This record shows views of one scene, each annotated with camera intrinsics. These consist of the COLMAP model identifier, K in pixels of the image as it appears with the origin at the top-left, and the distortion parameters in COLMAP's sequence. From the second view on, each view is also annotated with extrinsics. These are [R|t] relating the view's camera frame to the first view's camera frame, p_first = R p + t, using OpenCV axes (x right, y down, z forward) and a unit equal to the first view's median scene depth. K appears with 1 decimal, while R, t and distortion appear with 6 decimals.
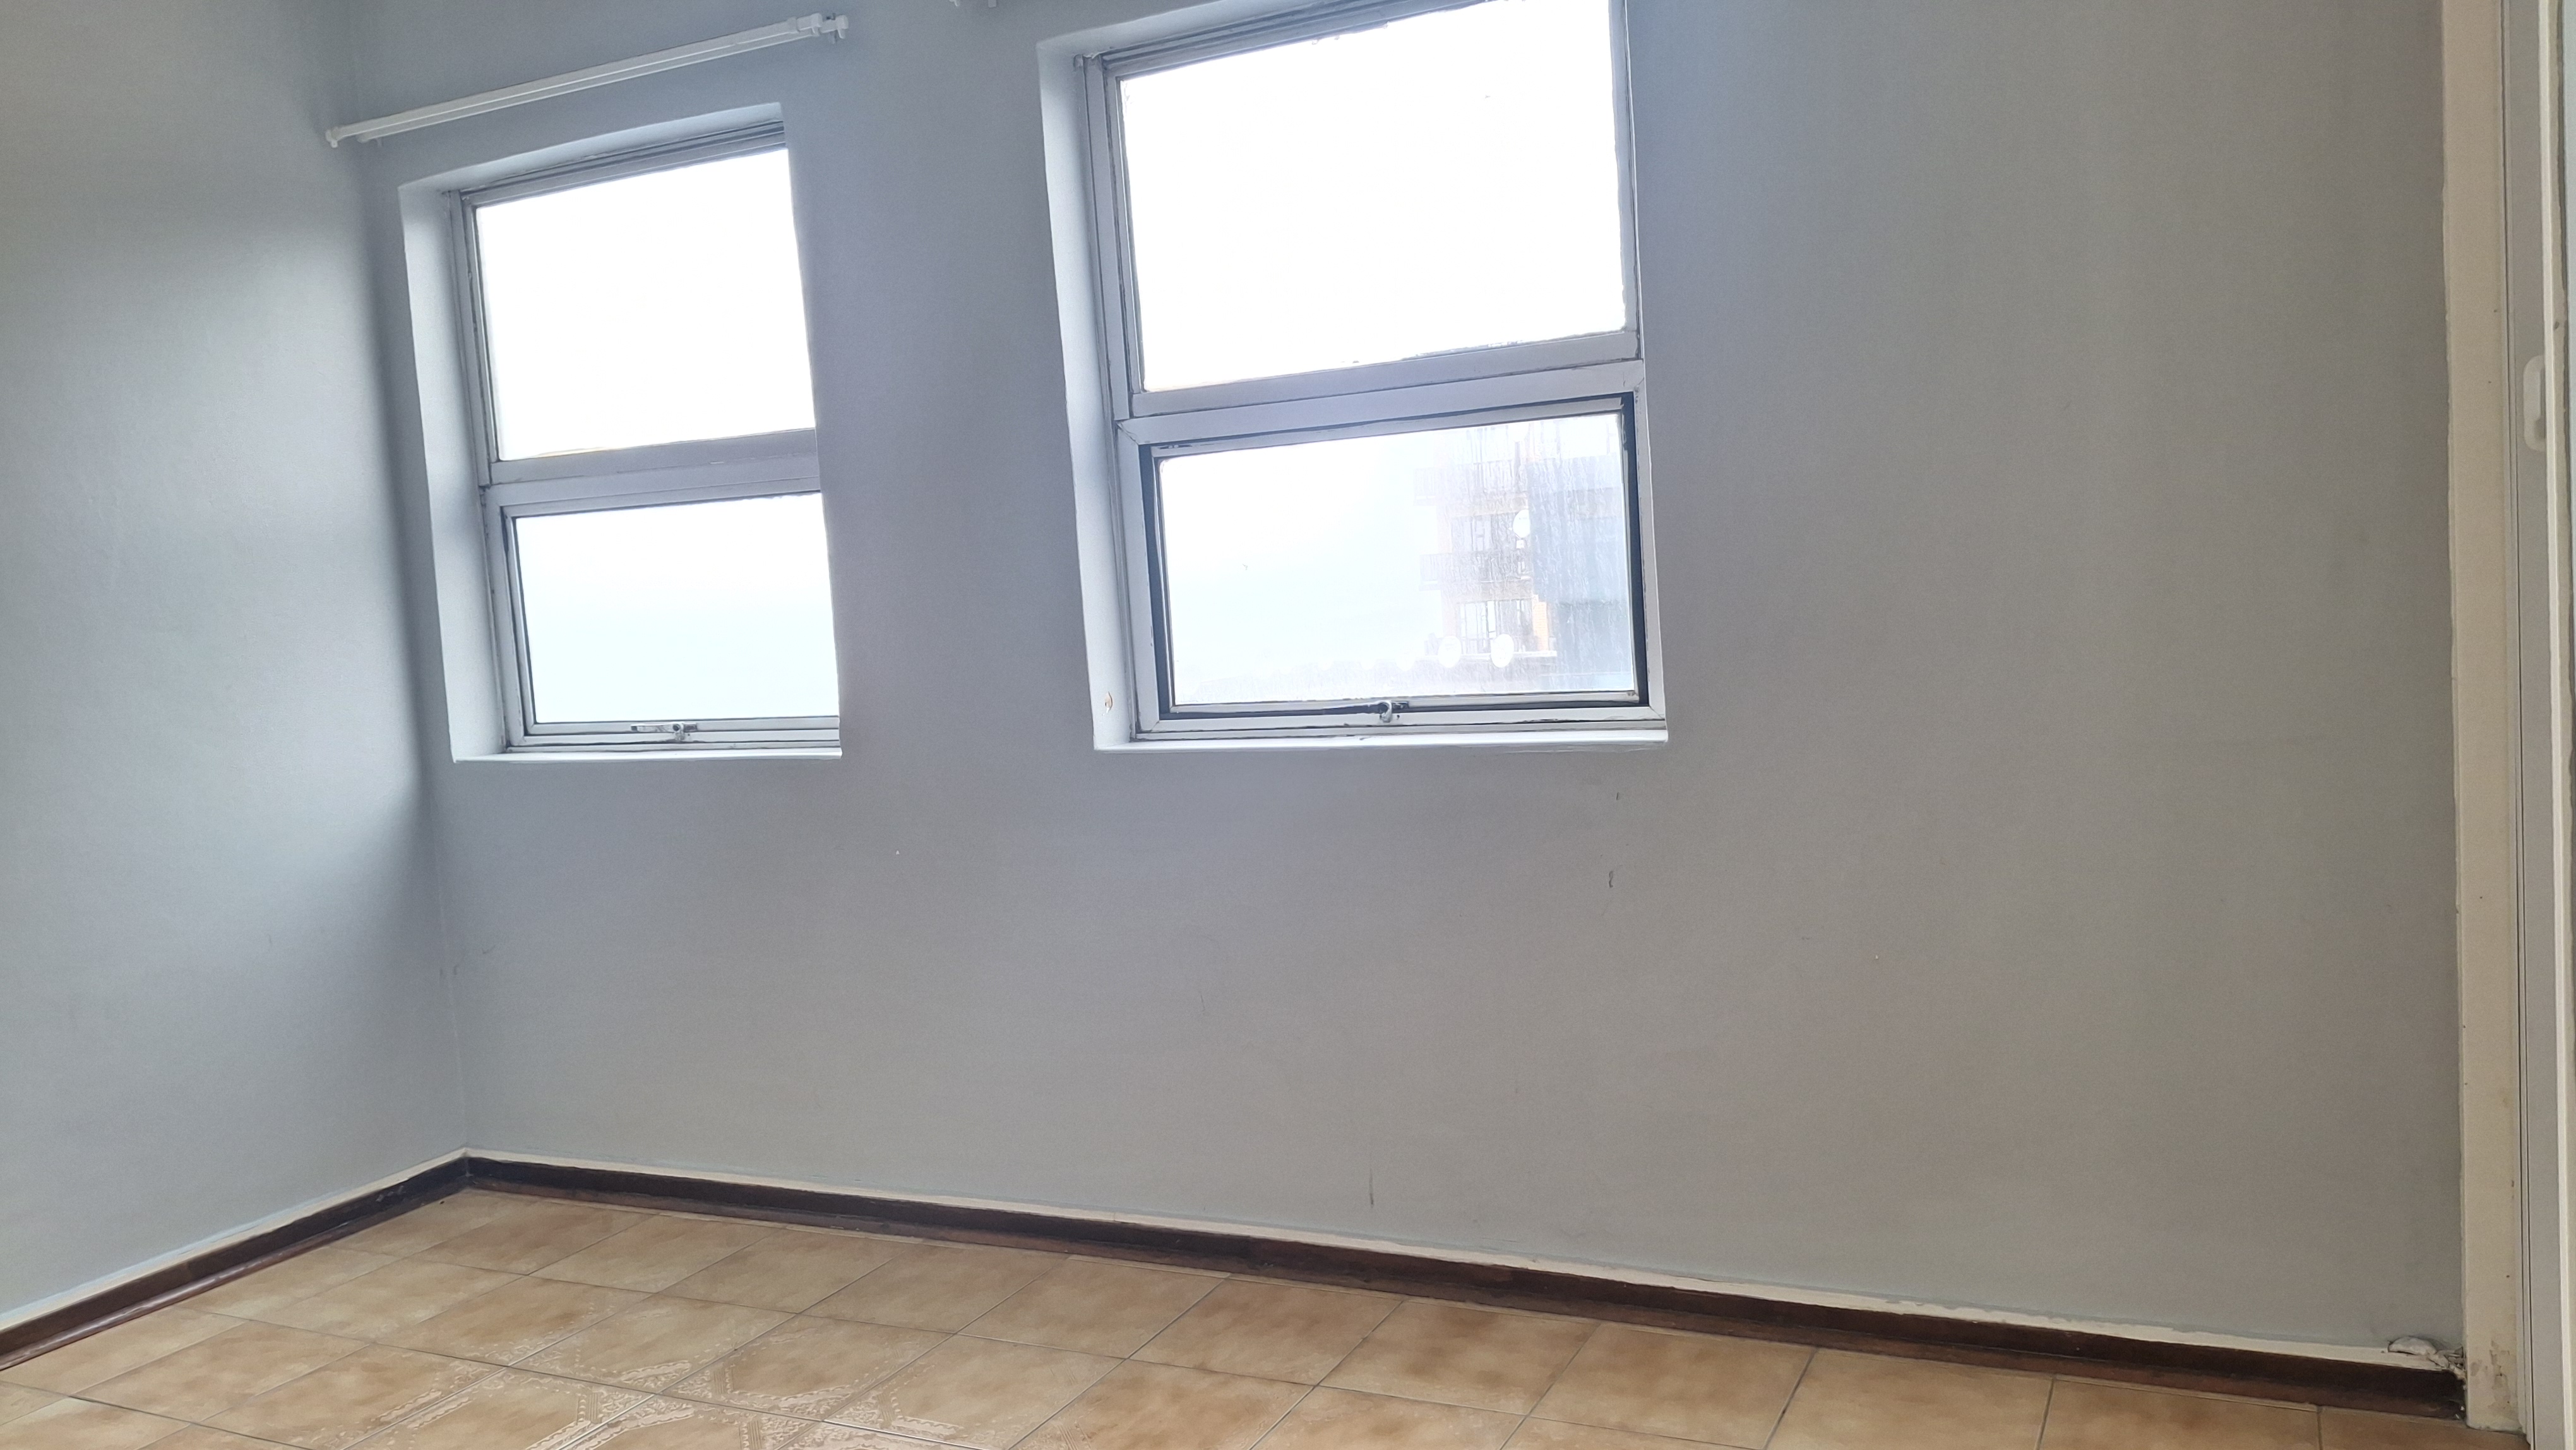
lens RADIAL K [[1885.5, 0, 1288.0], [0, 1885.5, 725.0], [0, 0, 1]] dist [0.054251, -0.105696]
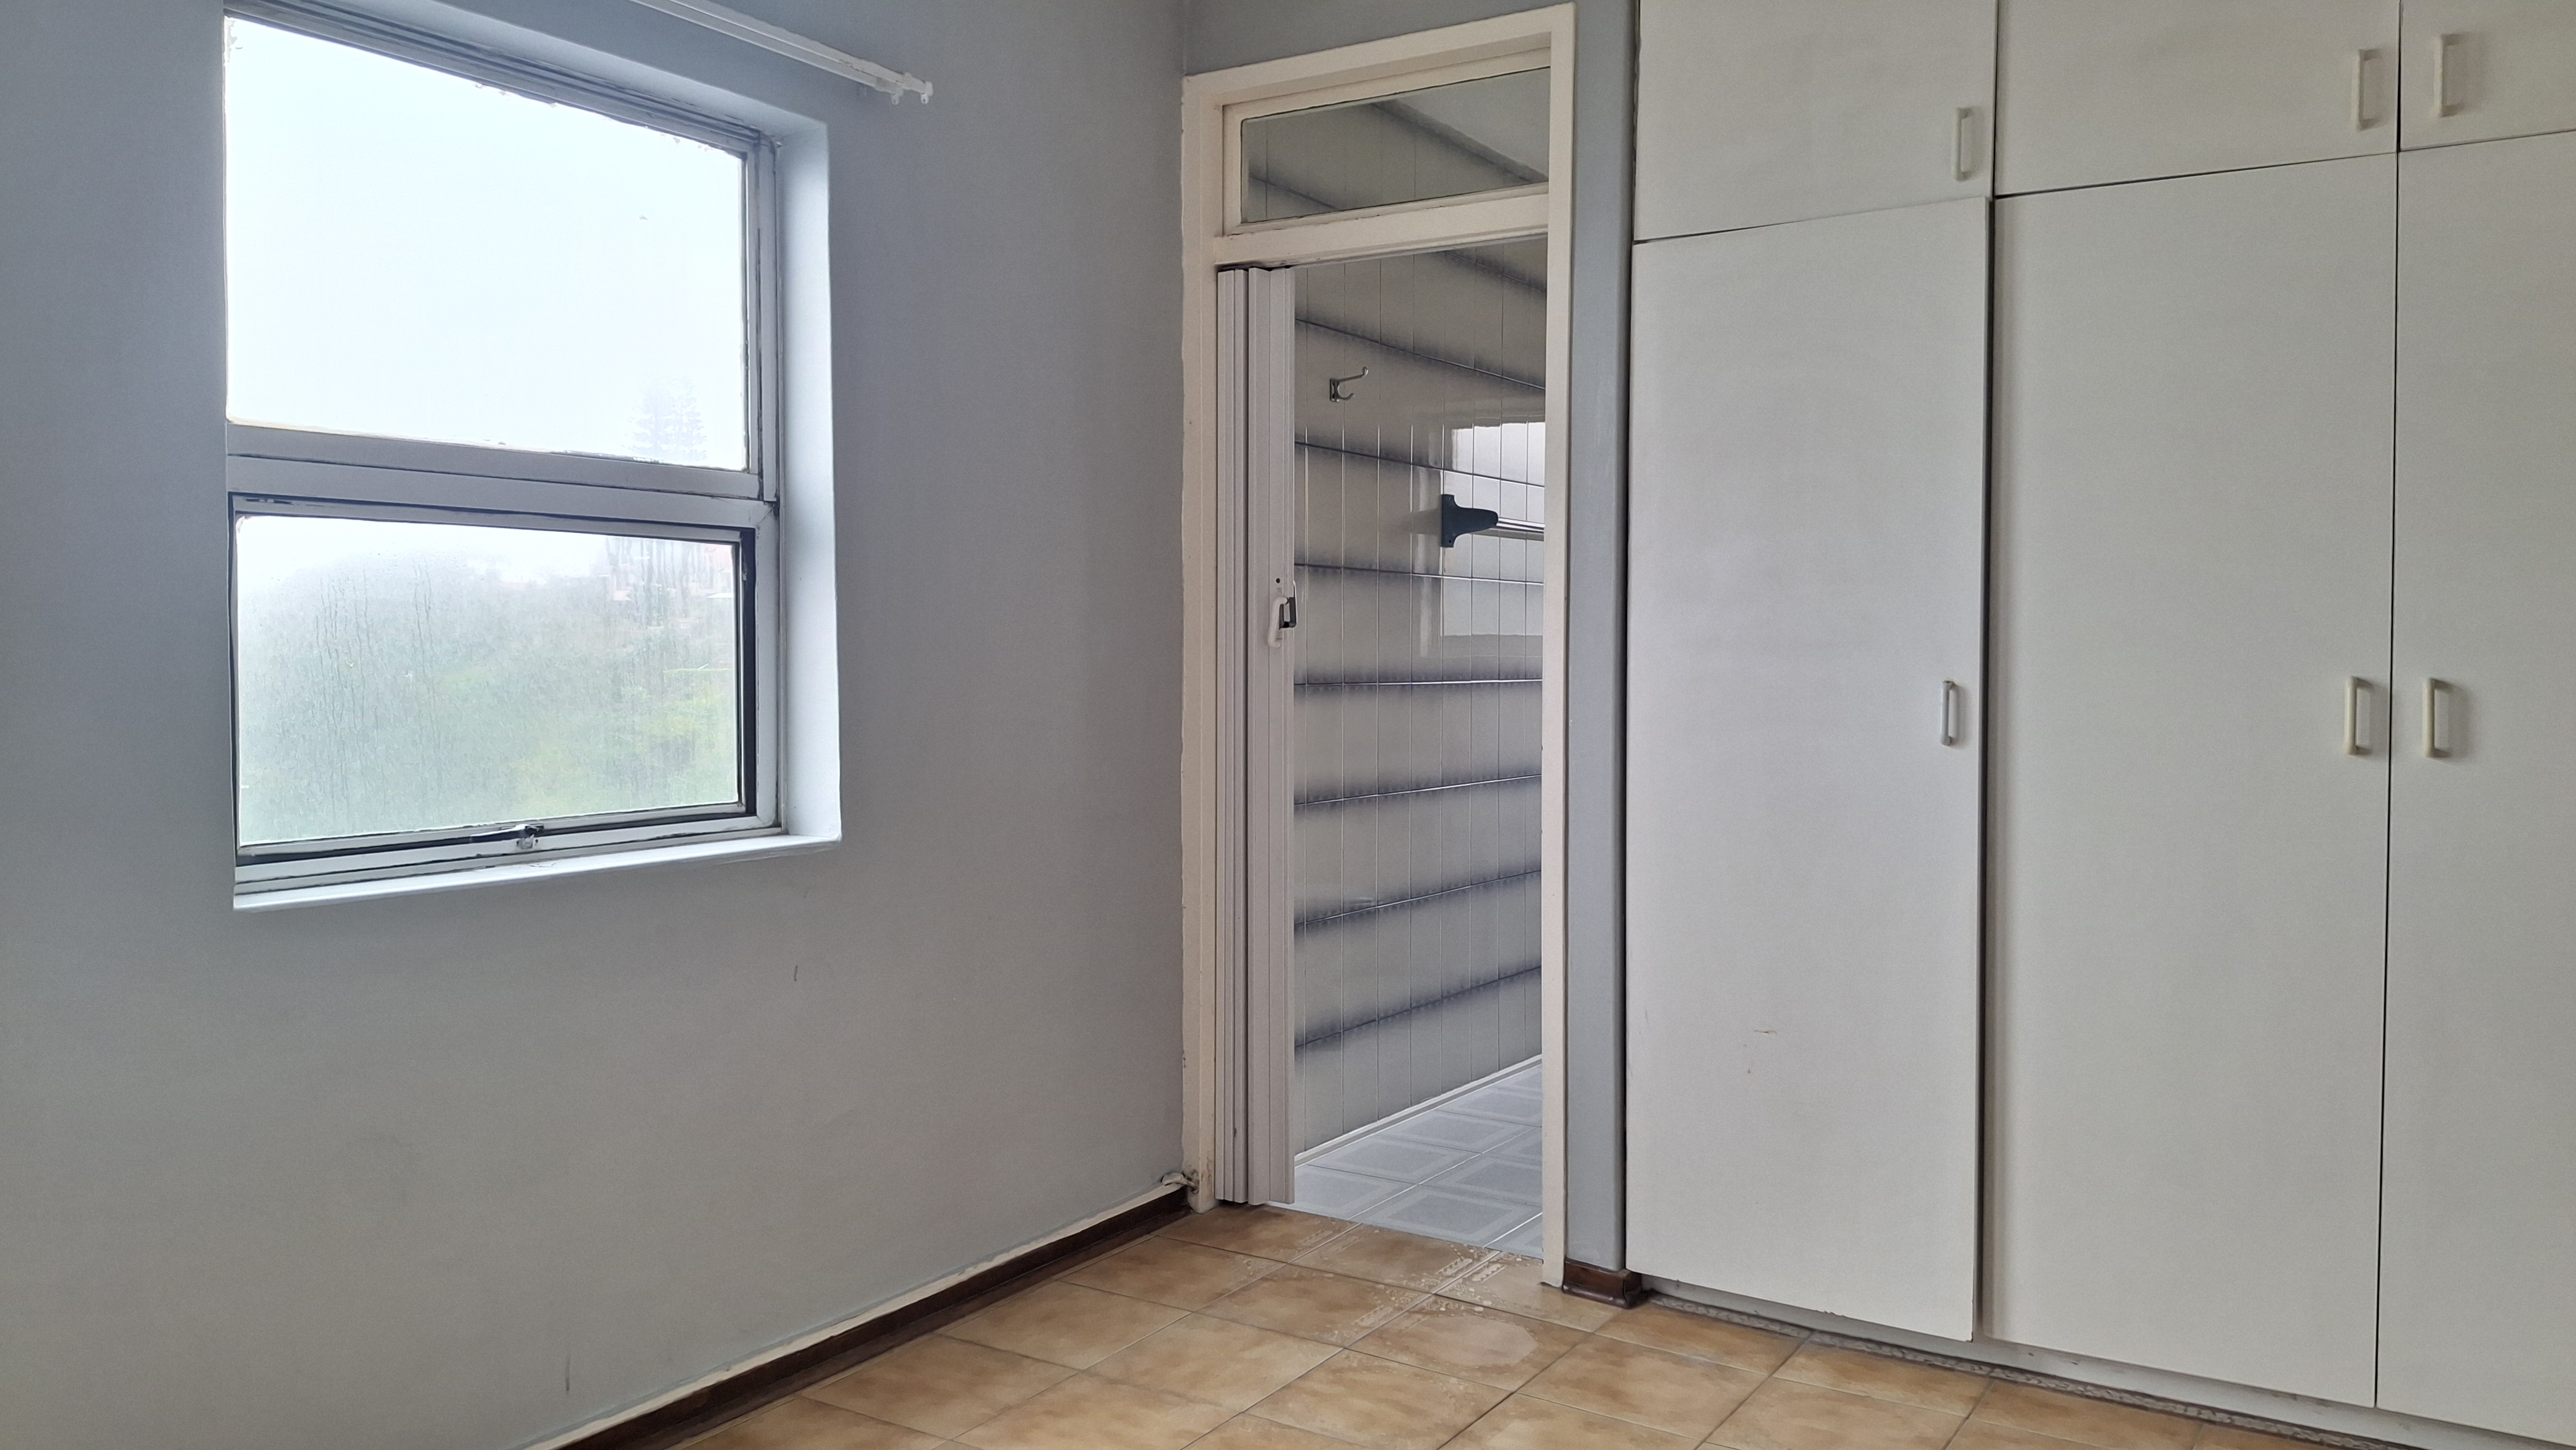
lens RADIAL K [[1885.5, 0, 1288.0], [0, 1885.5, 725.0], [0, 0, 1]] dist [0.054251, -0.105696]
pose [[0.092988, 0.025377, 0.995344, -0.870043], [0.071962, 0.996889, -0.032139, -0.005041], [-0.993063, 0.074616, 0.090872, 0.596422]]
